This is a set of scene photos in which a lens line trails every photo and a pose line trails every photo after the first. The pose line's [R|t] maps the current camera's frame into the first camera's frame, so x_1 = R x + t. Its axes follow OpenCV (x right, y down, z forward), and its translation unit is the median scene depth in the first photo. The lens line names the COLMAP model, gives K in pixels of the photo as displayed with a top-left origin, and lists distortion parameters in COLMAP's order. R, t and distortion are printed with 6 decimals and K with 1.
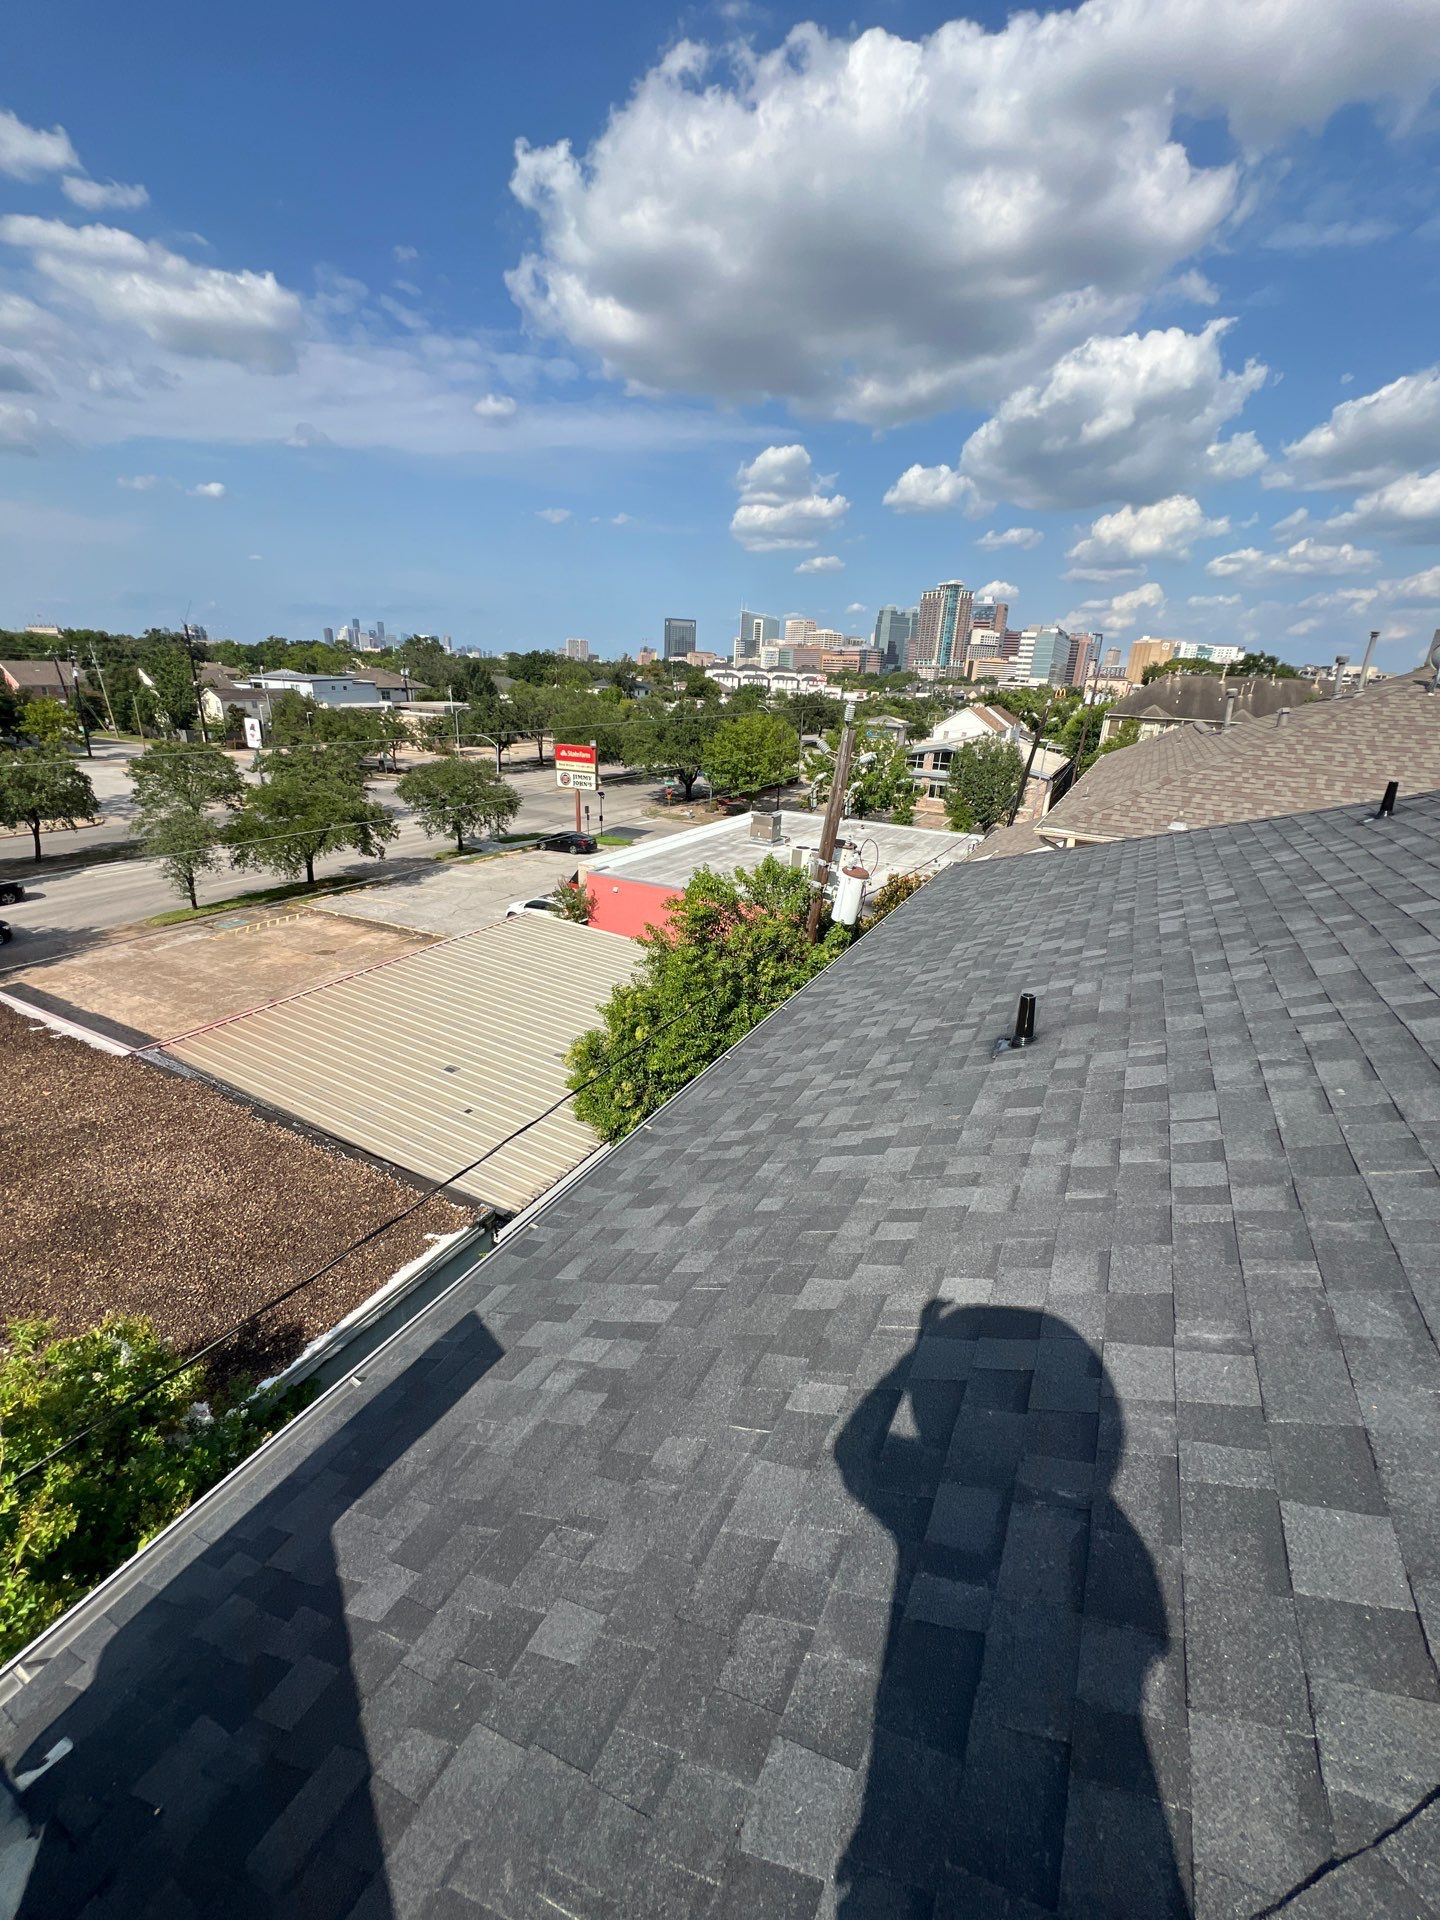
lens RADIAL K [[772.4, 0, 724.1], [0, 772.4, 955.0], [0, 0, 1]] dist [-0.003067, 0.001201]
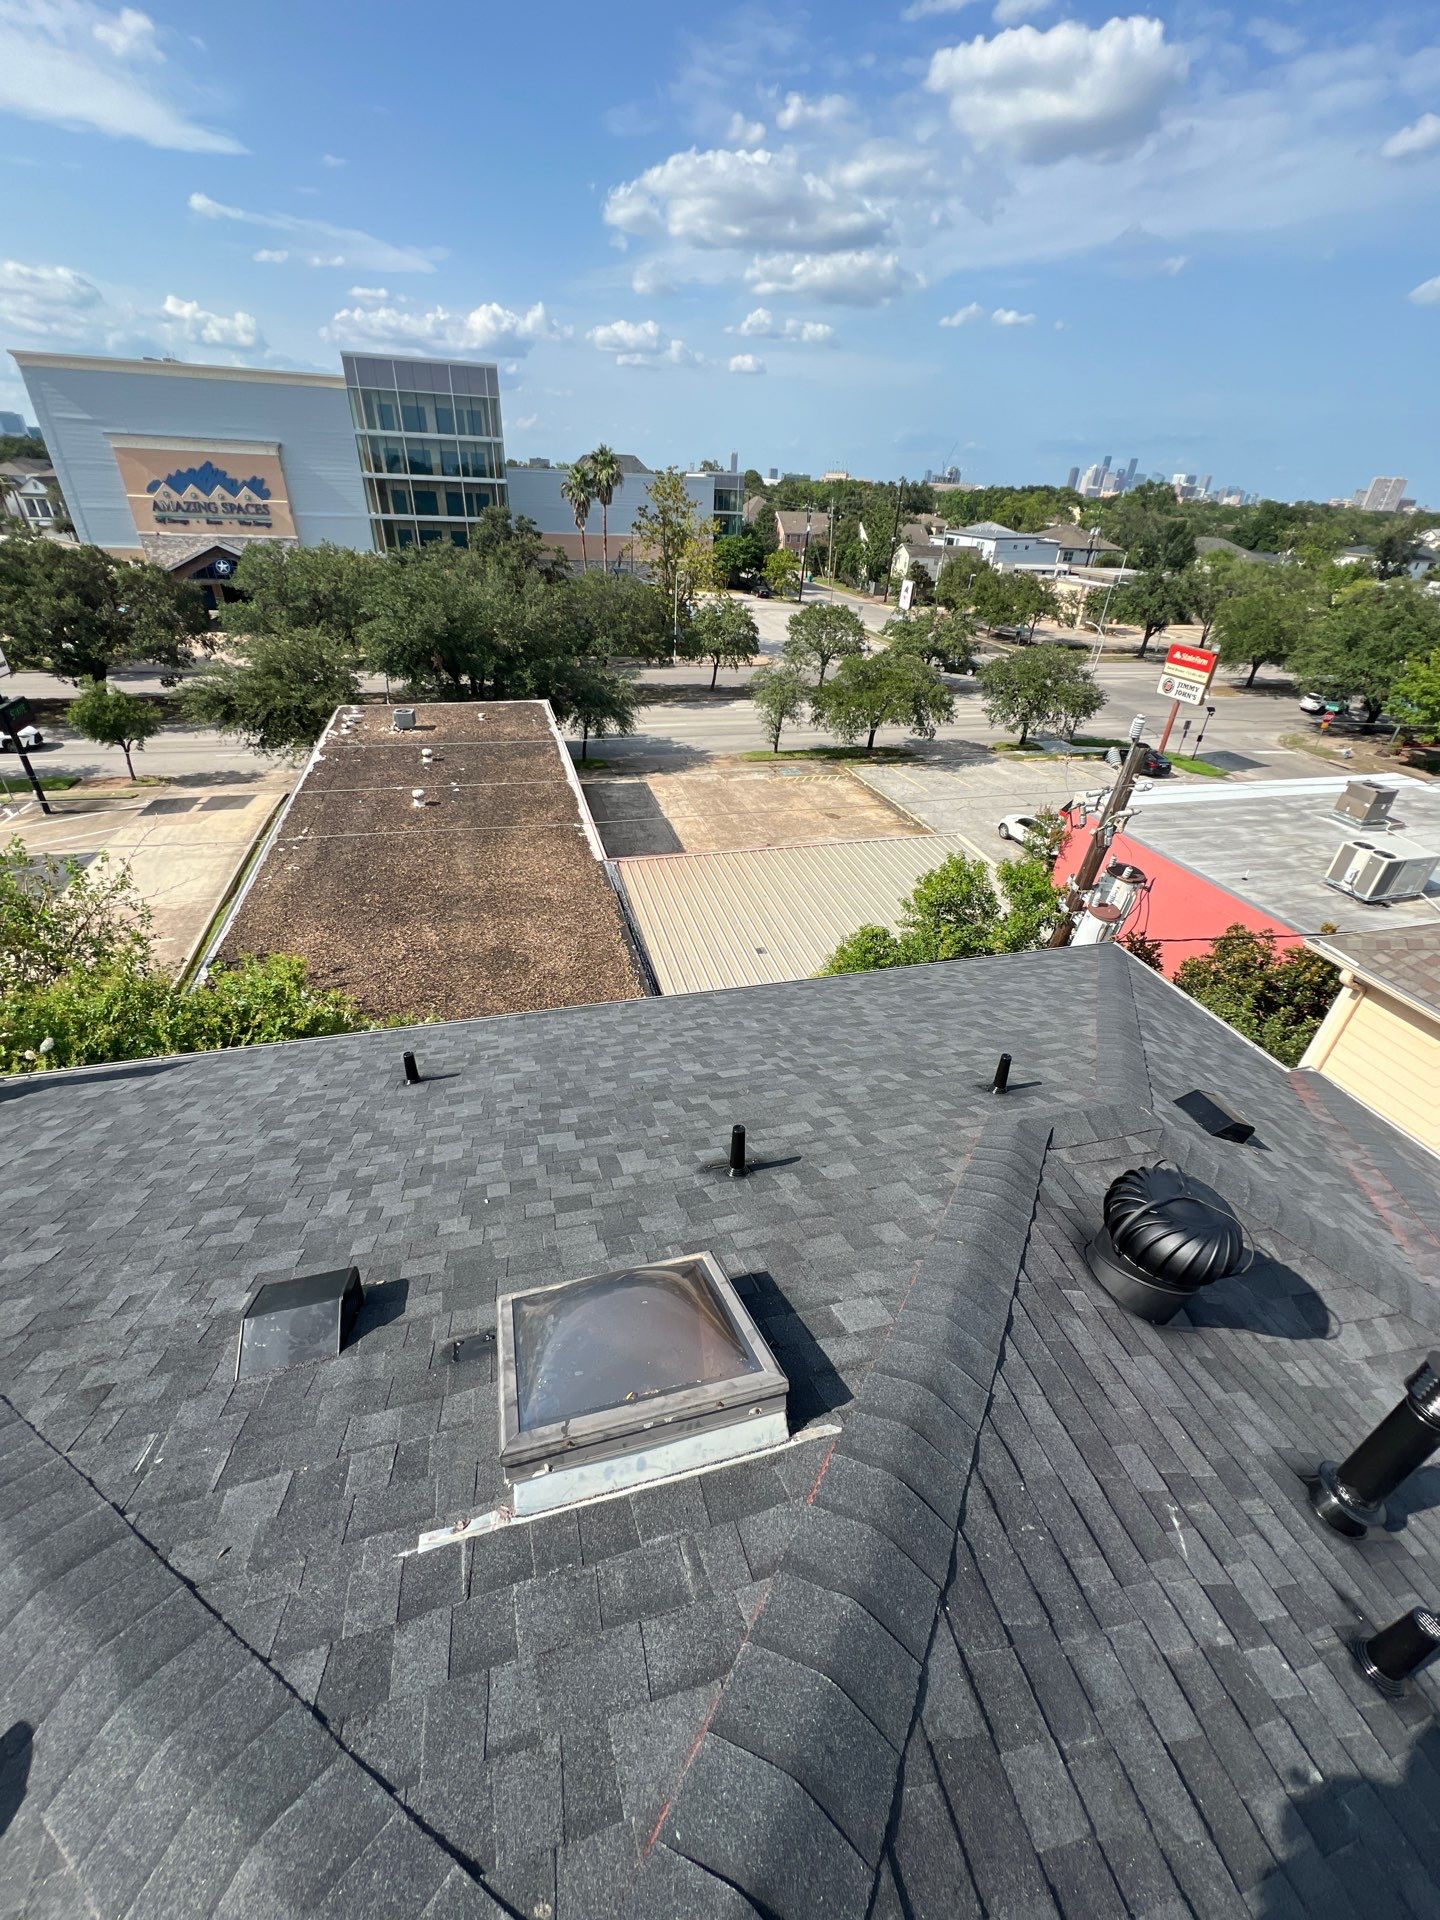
lens RADIAL K [[773.5, 0, 725.0], [0, 773.5, 955.2], [0, 0, 1]] dist [-0.004508, 0.002327]
pose [[0.688929, 0.371020, -0.622672, 0.129371], [-0.264367, 0.928503, 0.260753, -0.051993], [0.674898, -0.015026, 0.737758, 0.025363]]
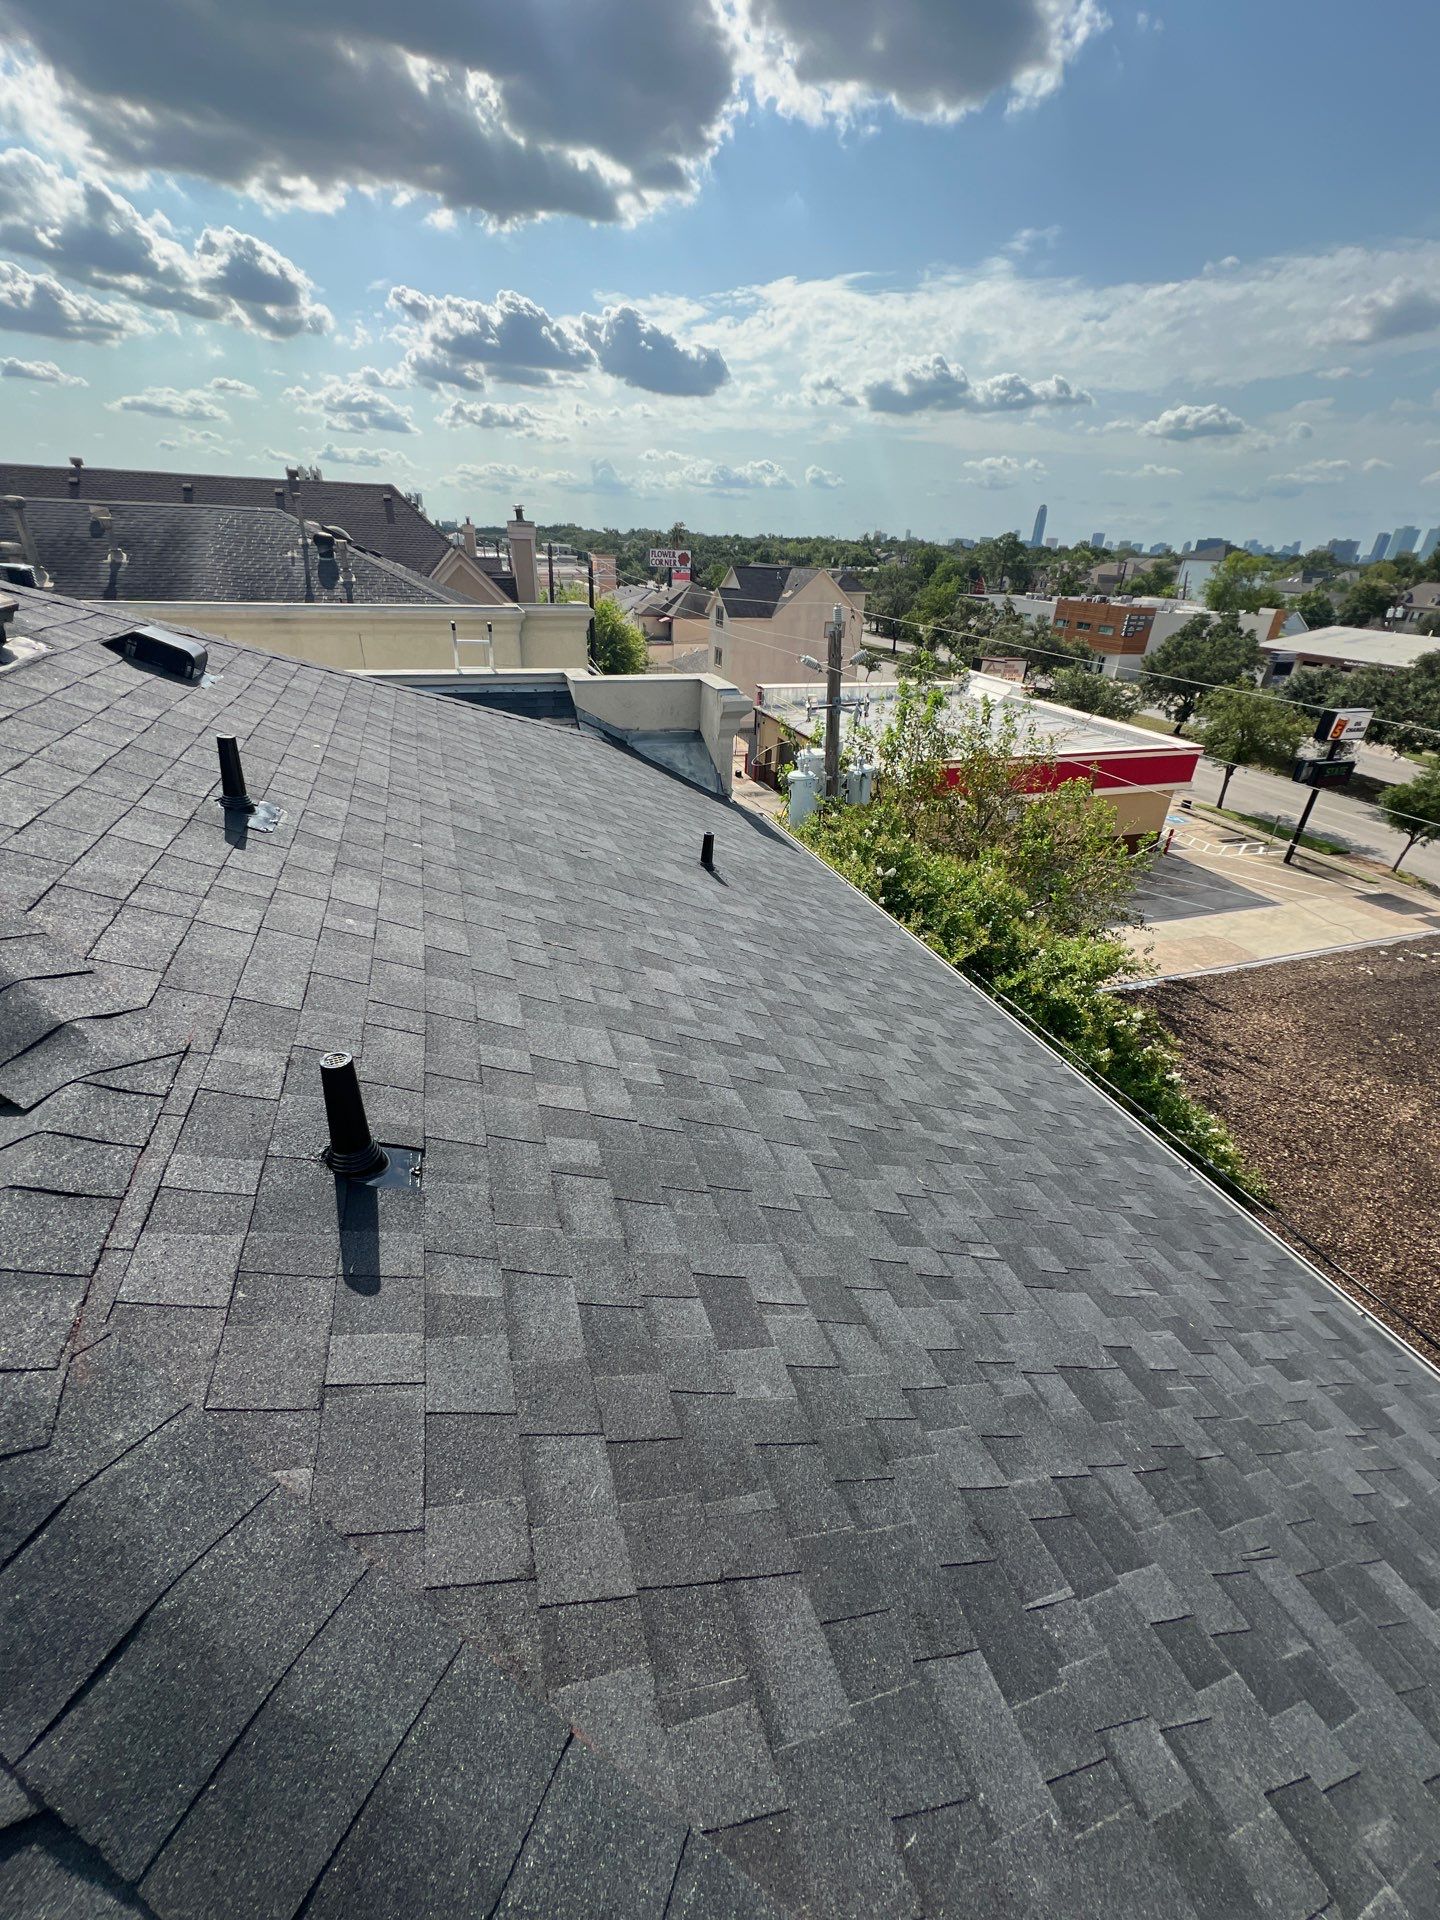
lens RADIAL K [[772.4, 0, 724.1], [0, 772.4, 955.0], [0, 0, 1]] dist [-0.003067, 0.001201]
pose [[-0.681275, 0.285753, -0.673951, 0.107222], [-0.314413, 0.717191, 0.621917, -0.052456], [0.661066, 0.635596, -0.398760, 0.135564]]
